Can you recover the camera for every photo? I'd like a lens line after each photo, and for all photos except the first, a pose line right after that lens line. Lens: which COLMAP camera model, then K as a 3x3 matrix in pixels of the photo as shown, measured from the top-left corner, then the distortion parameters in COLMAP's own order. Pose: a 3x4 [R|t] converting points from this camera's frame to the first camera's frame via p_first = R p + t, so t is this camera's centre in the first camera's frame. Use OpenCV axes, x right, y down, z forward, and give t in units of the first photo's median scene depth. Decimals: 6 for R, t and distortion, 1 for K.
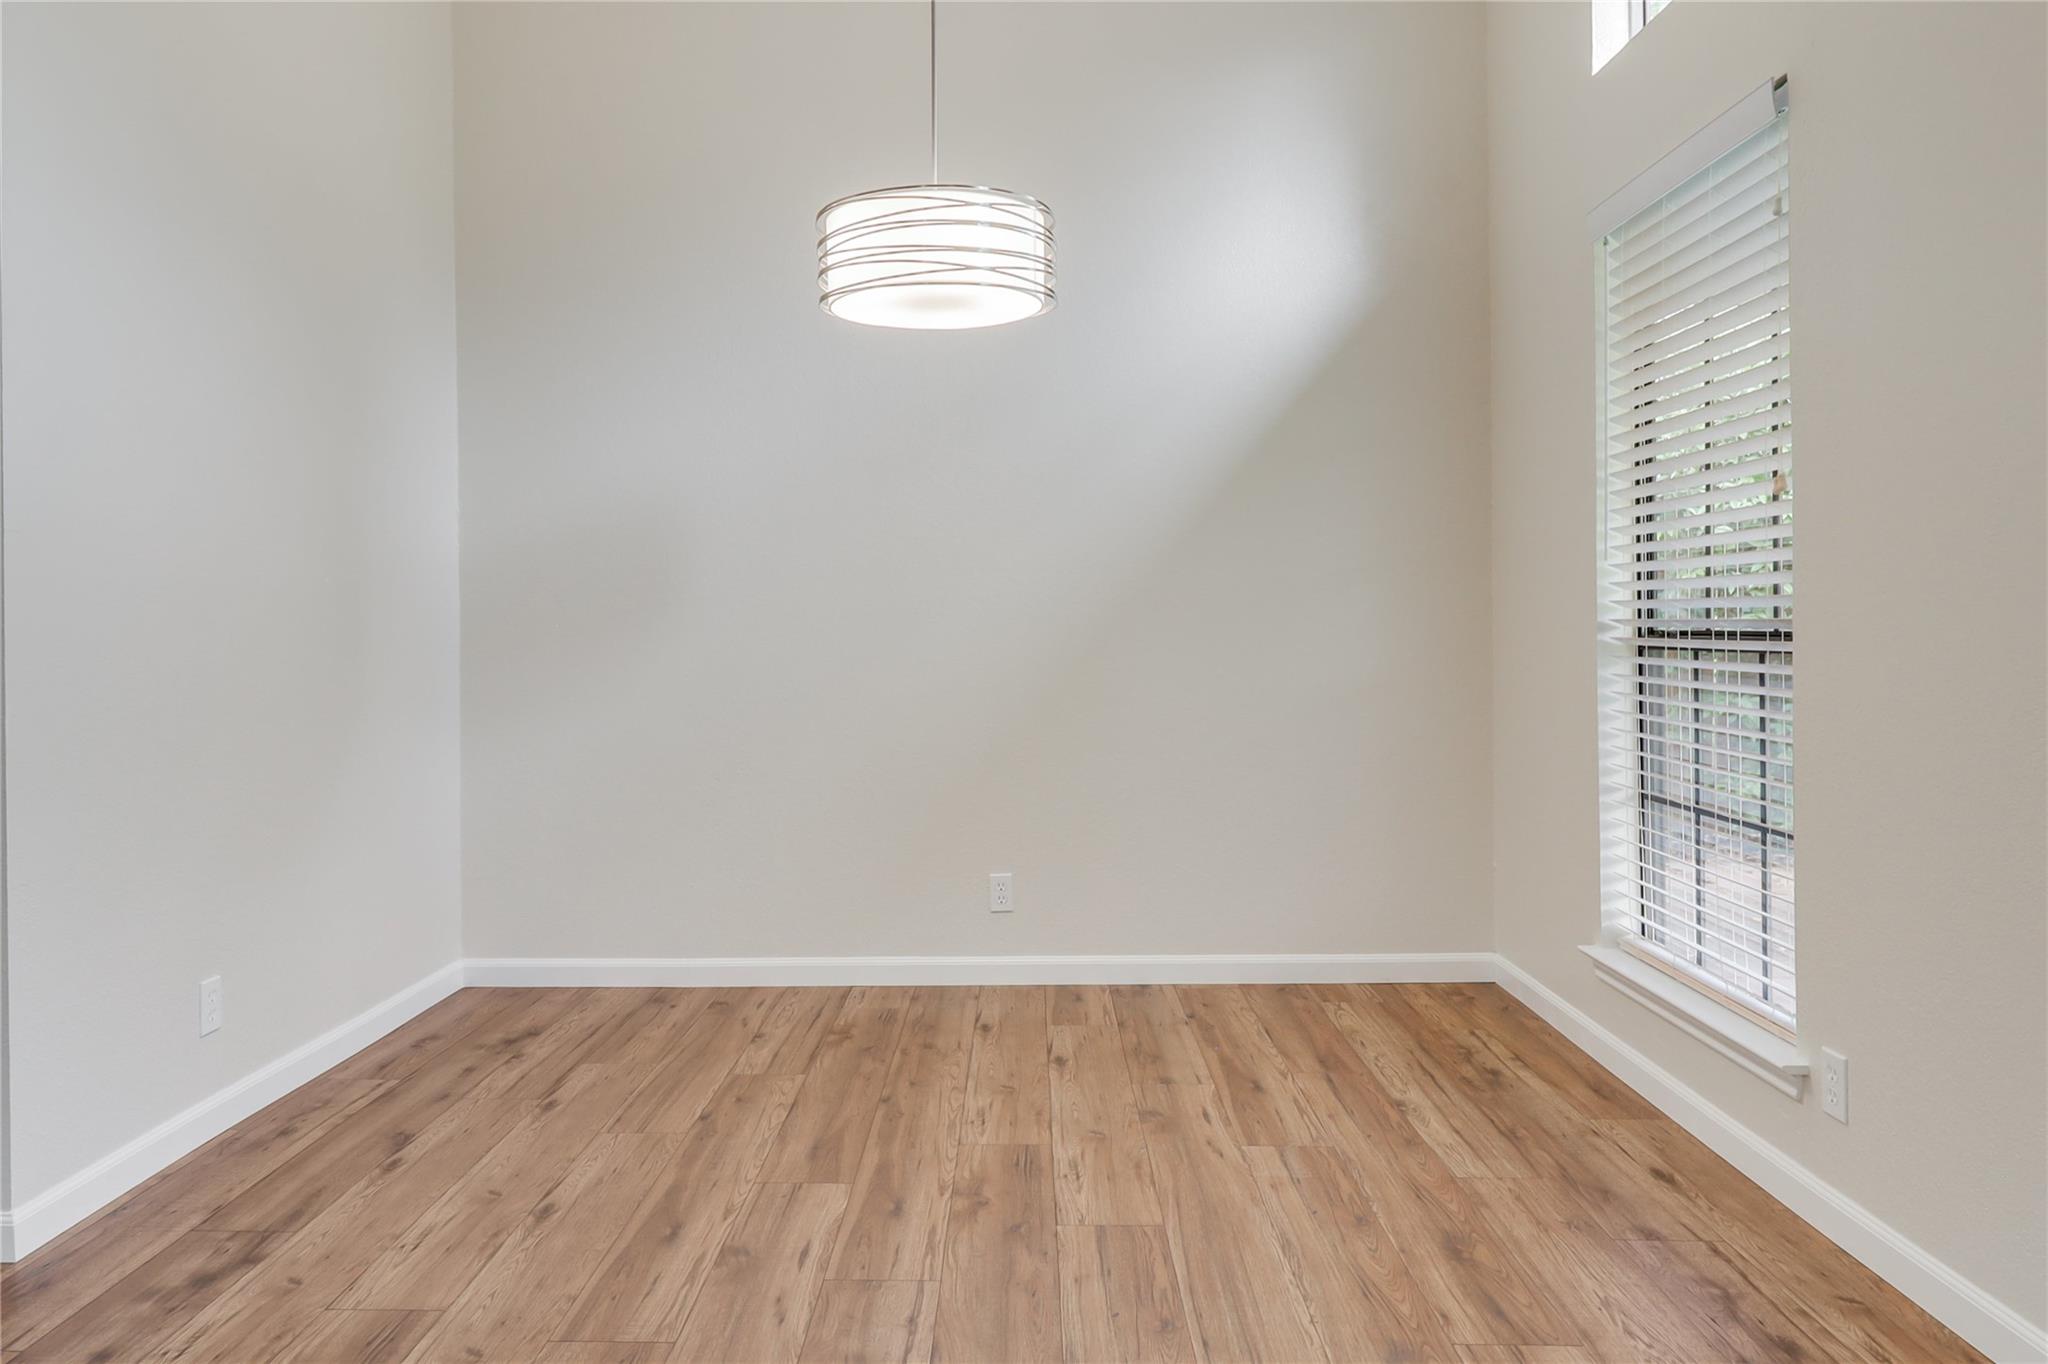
lens RADIAL K [[1420.9, 0, 970.1], [0, 1420.9, 689.1], [0, 0, 1]] dist [0.000946, -0.003829]
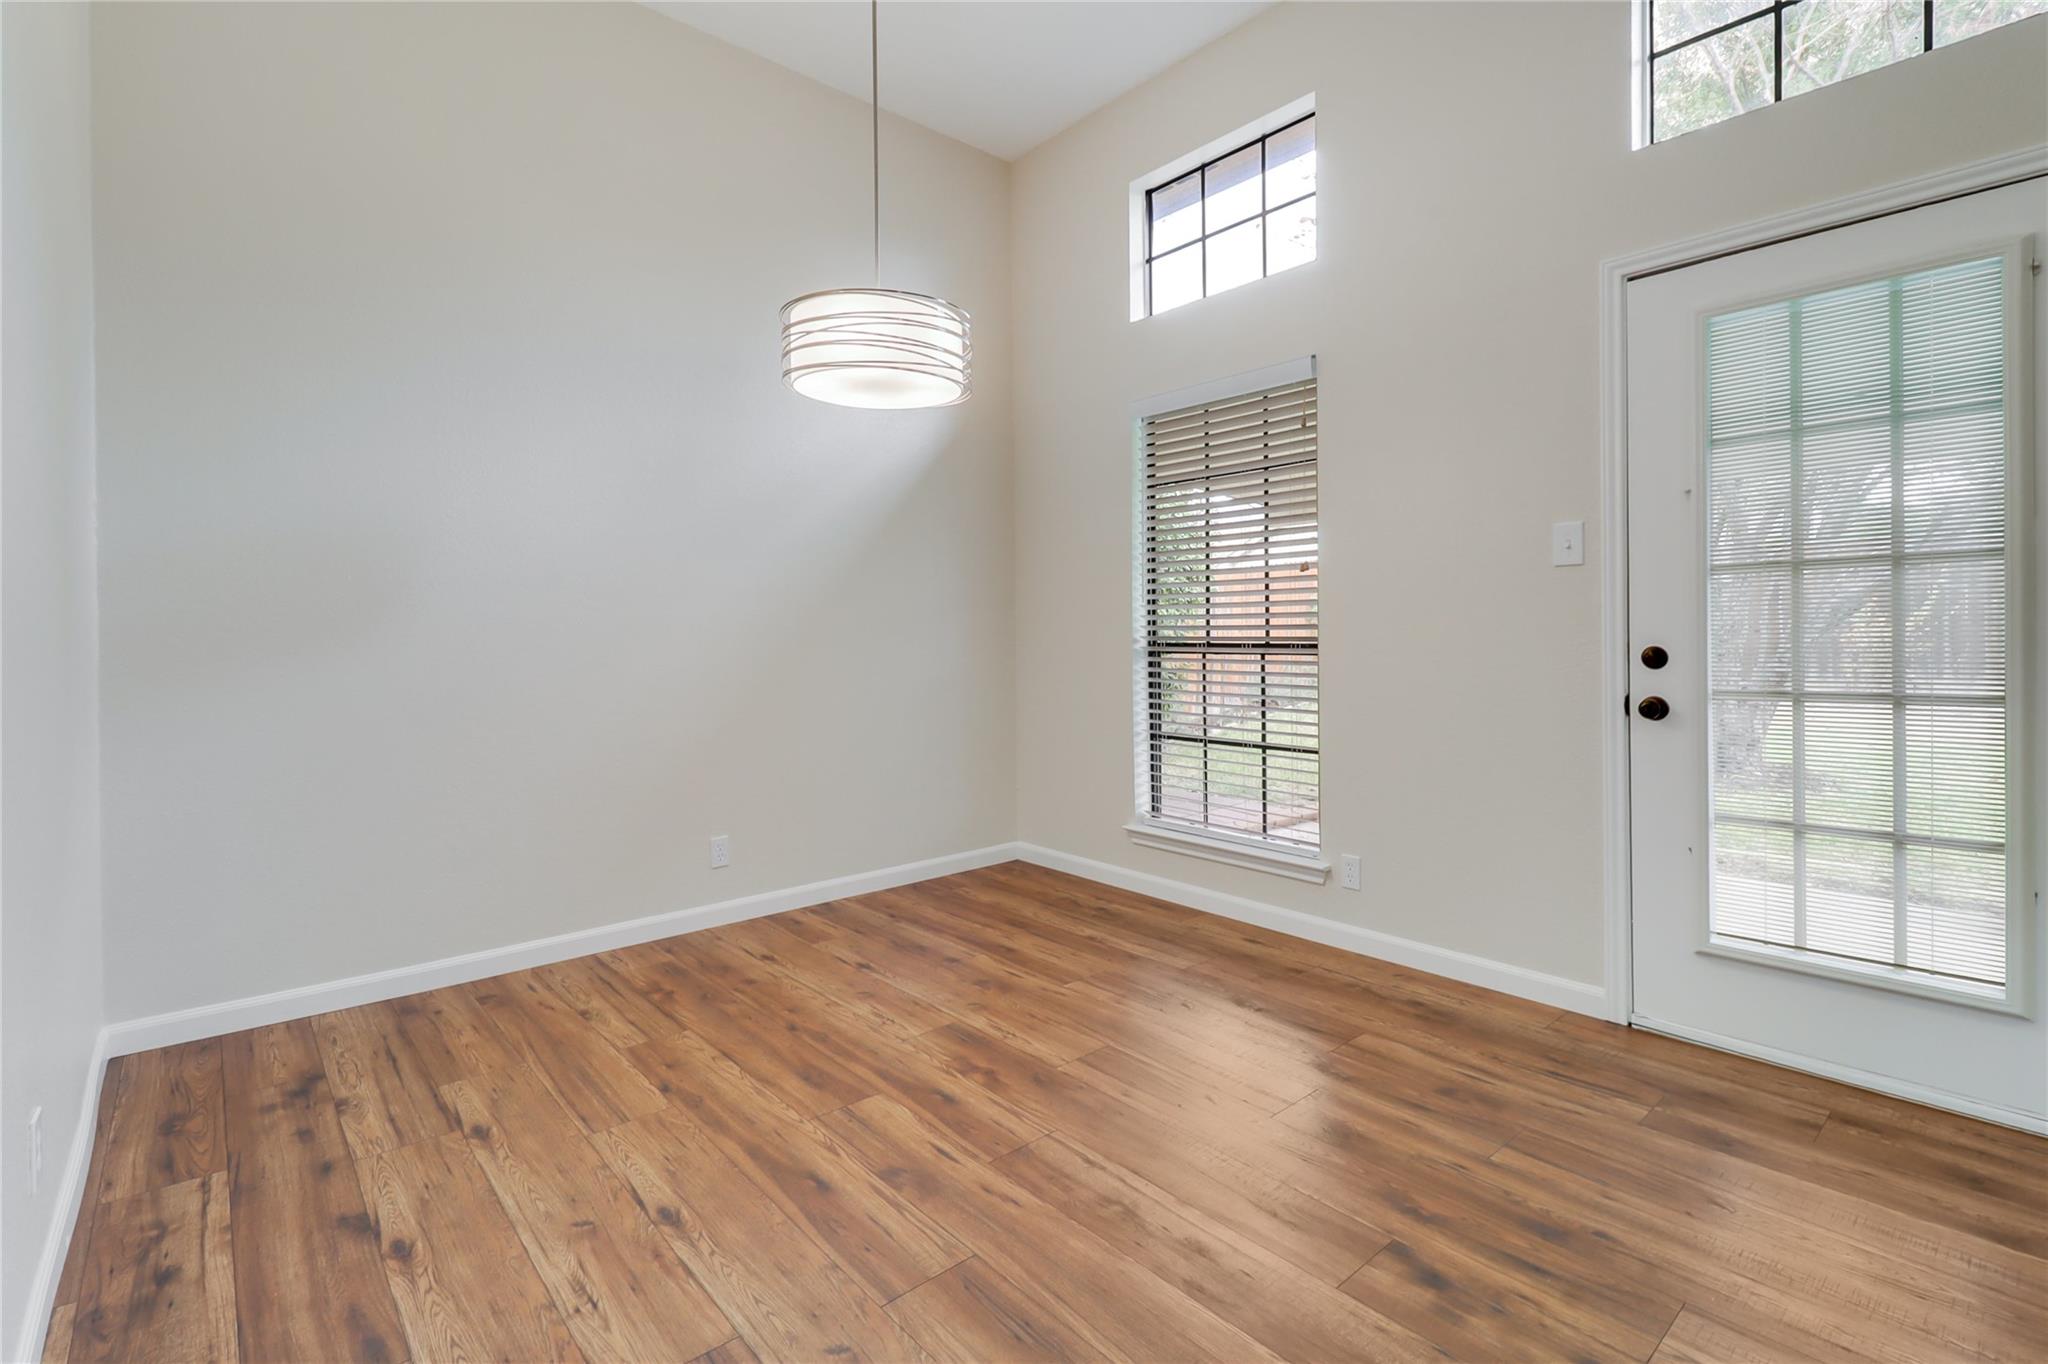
lens RADIAL K [[945.2, 0, 1038.7], [0, 945.2, 648.2], [0, 0, 1]] dist [0.026619, -0.016122]
pose [[0.728168, -0.008003, 0.685352, -0.498657], [0.030985, 0.999294, -0.021253, -0.015244], [-0.684698, 0.036712, 0.727902, 0.264908]]
